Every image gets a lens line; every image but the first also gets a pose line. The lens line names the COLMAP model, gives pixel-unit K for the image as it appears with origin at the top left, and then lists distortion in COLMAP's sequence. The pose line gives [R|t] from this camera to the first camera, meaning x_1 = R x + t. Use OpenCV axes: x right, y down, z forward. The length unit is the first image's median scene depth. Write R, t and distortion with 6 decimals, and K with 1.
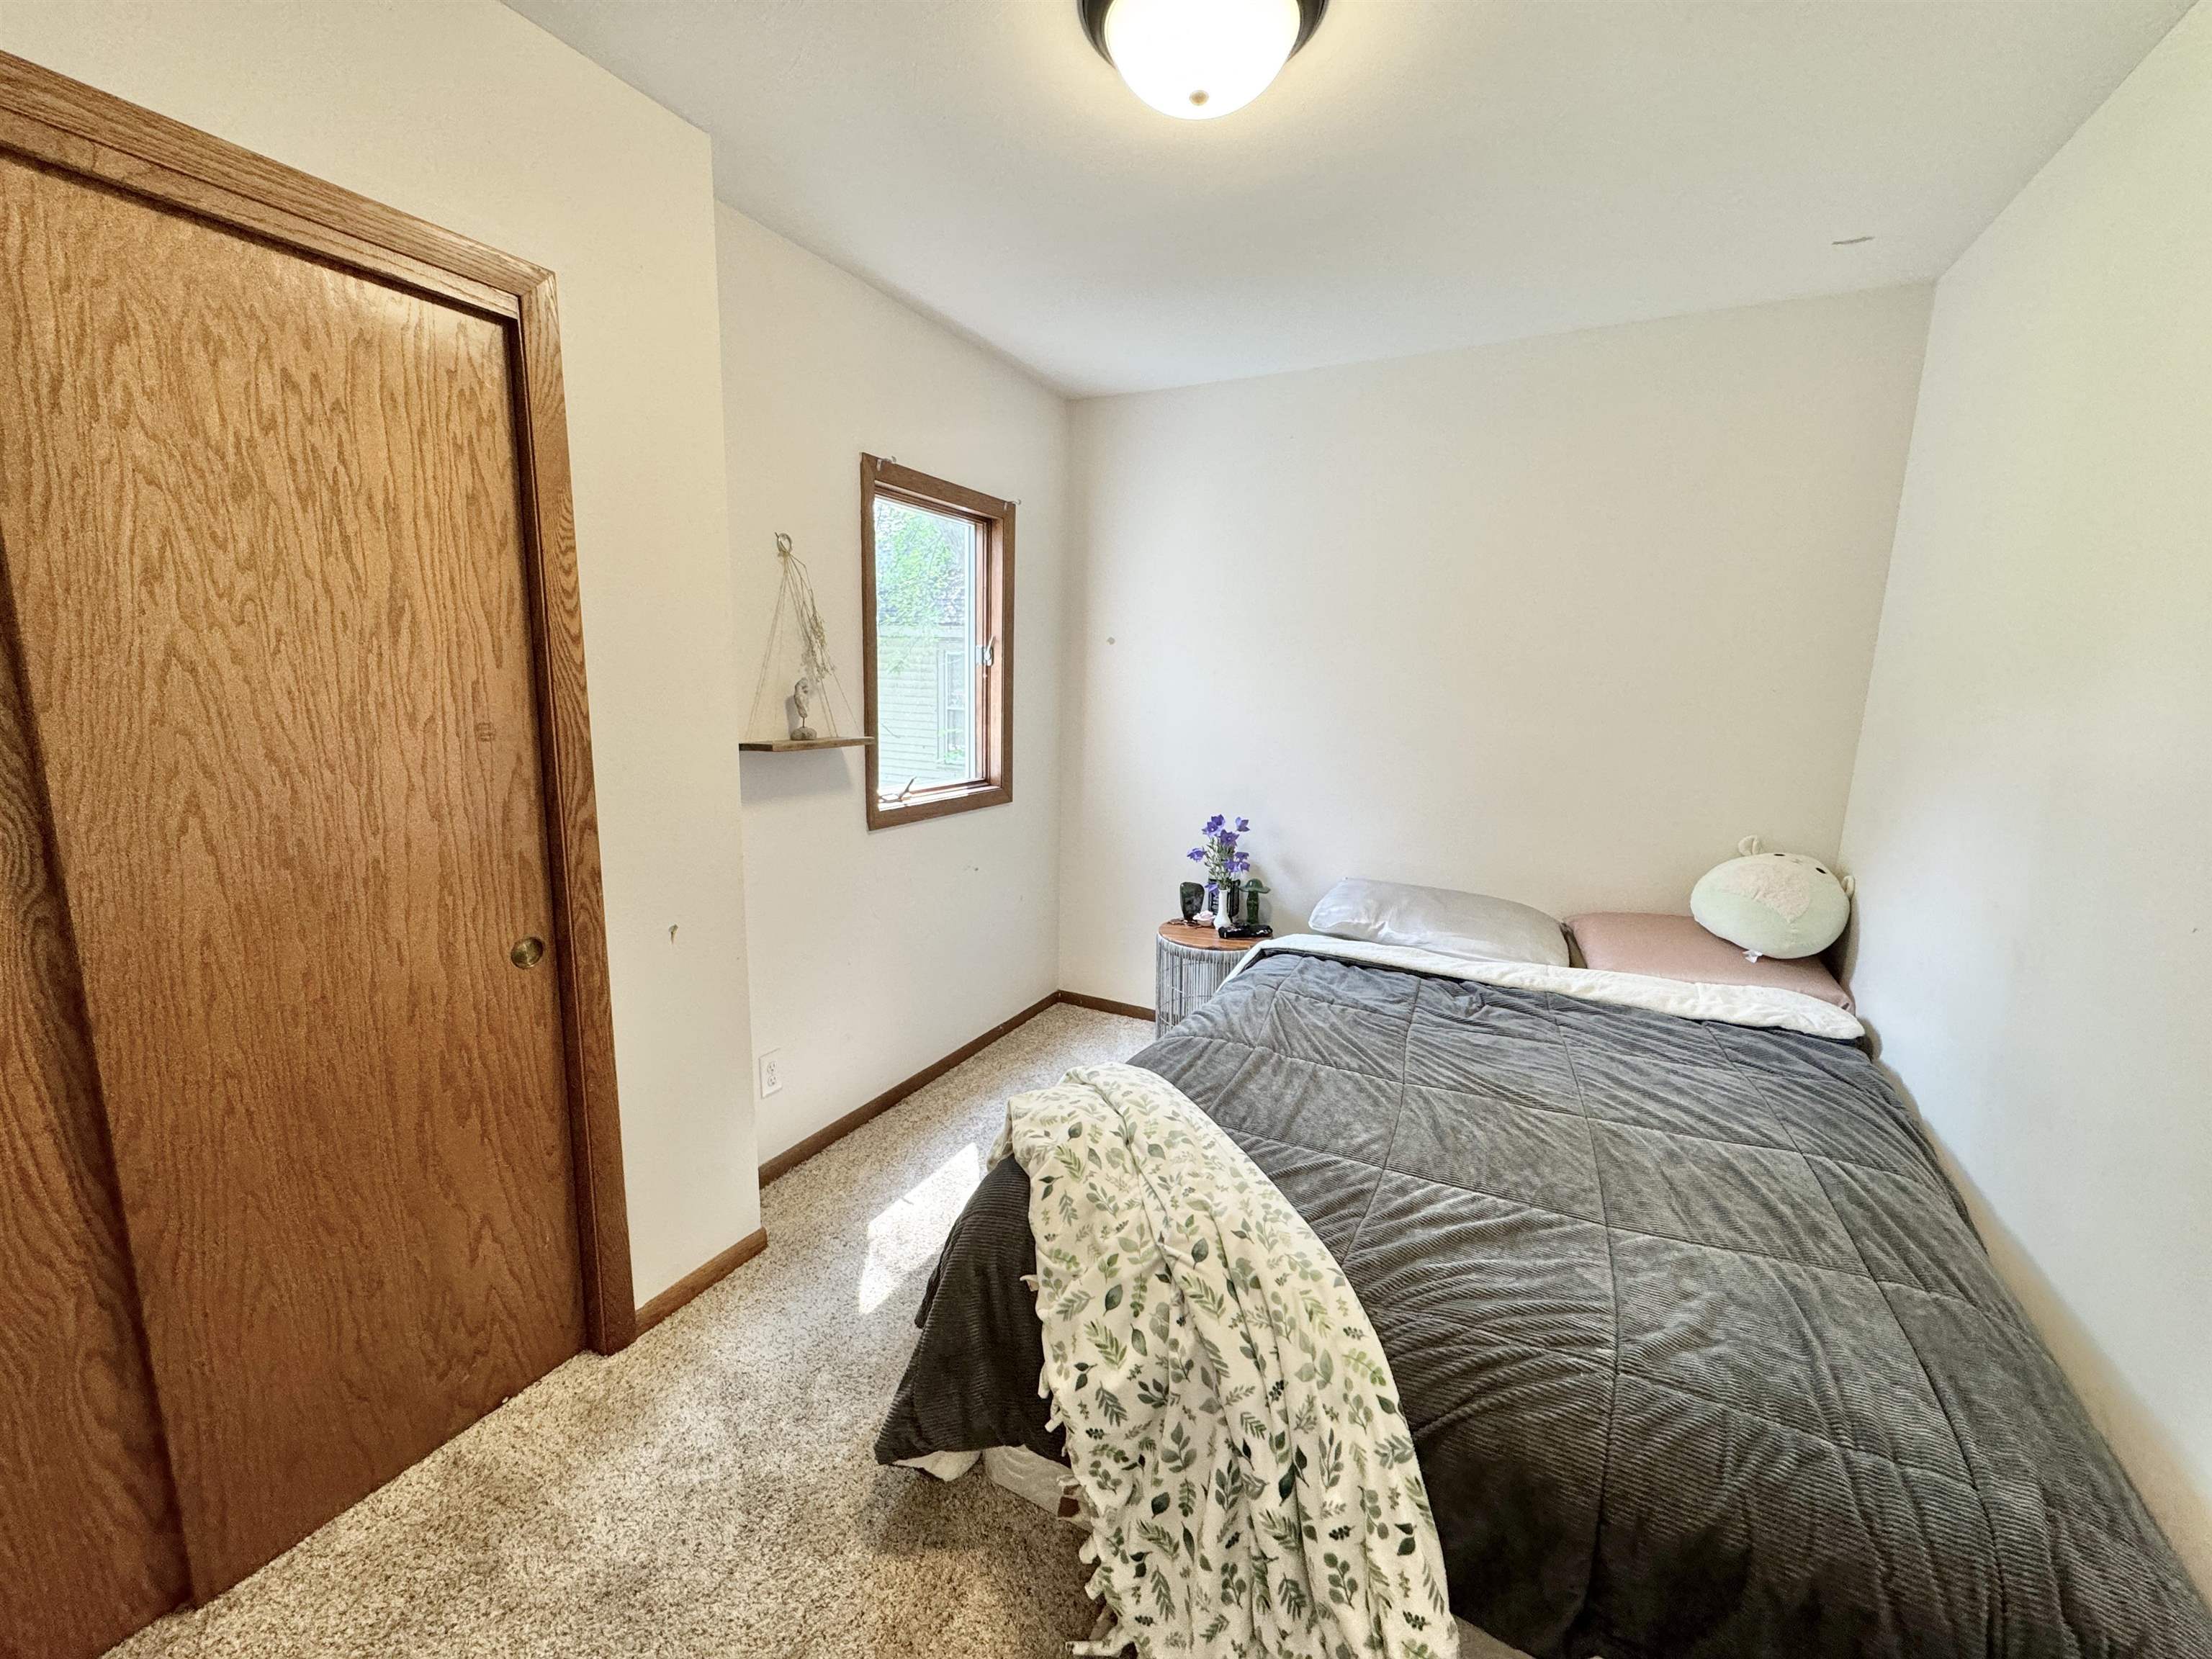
lens RADIAL K [[880.3, 0, 1106.0], [0, 880.3, 829.5], [0, 0, 1]] dist [-0.001429, 0.000076]
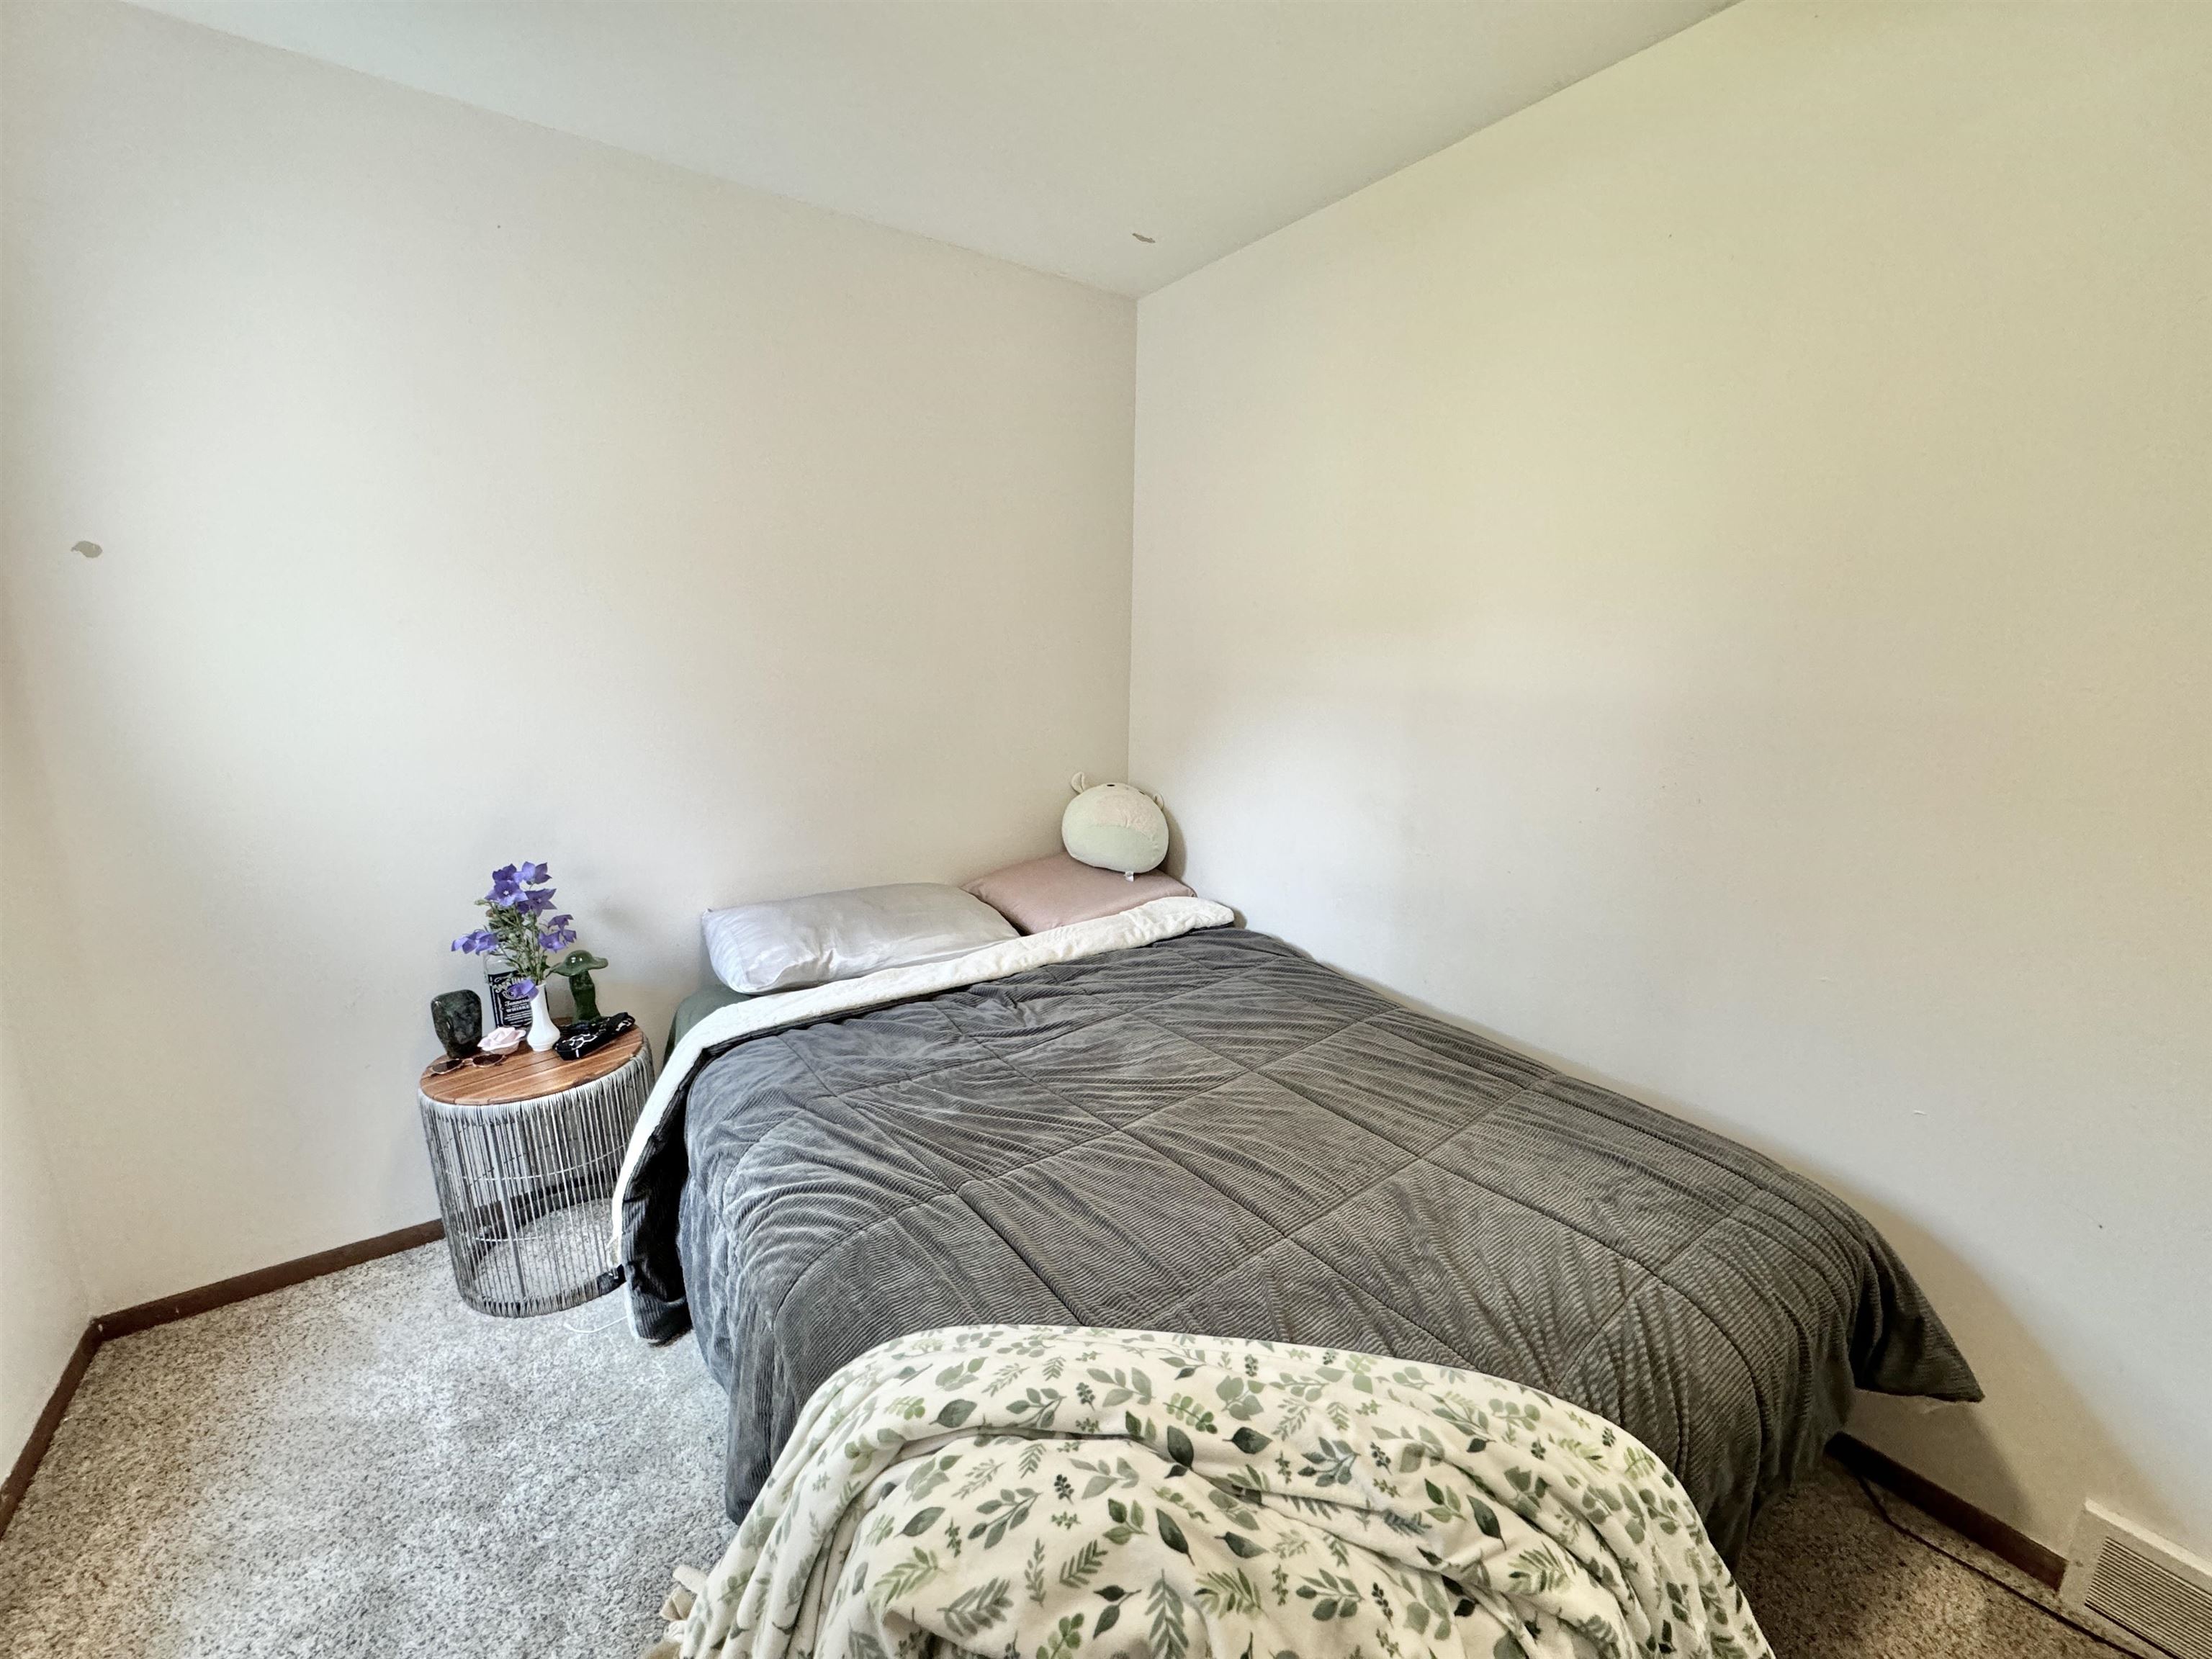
lens RADIAL K [[880.3, 0, 1106.0], [0, 880.3, 829.5], [0, 0, 1]] dist [-0.001429, 0.000076]
pose [[0.456457, -0.199135, 0.867175, -0.262274], [0.156154, 0.977434, 0.142259, -0.083970], [-0.875935, 0.070478, 0.477253, 0.487780]]
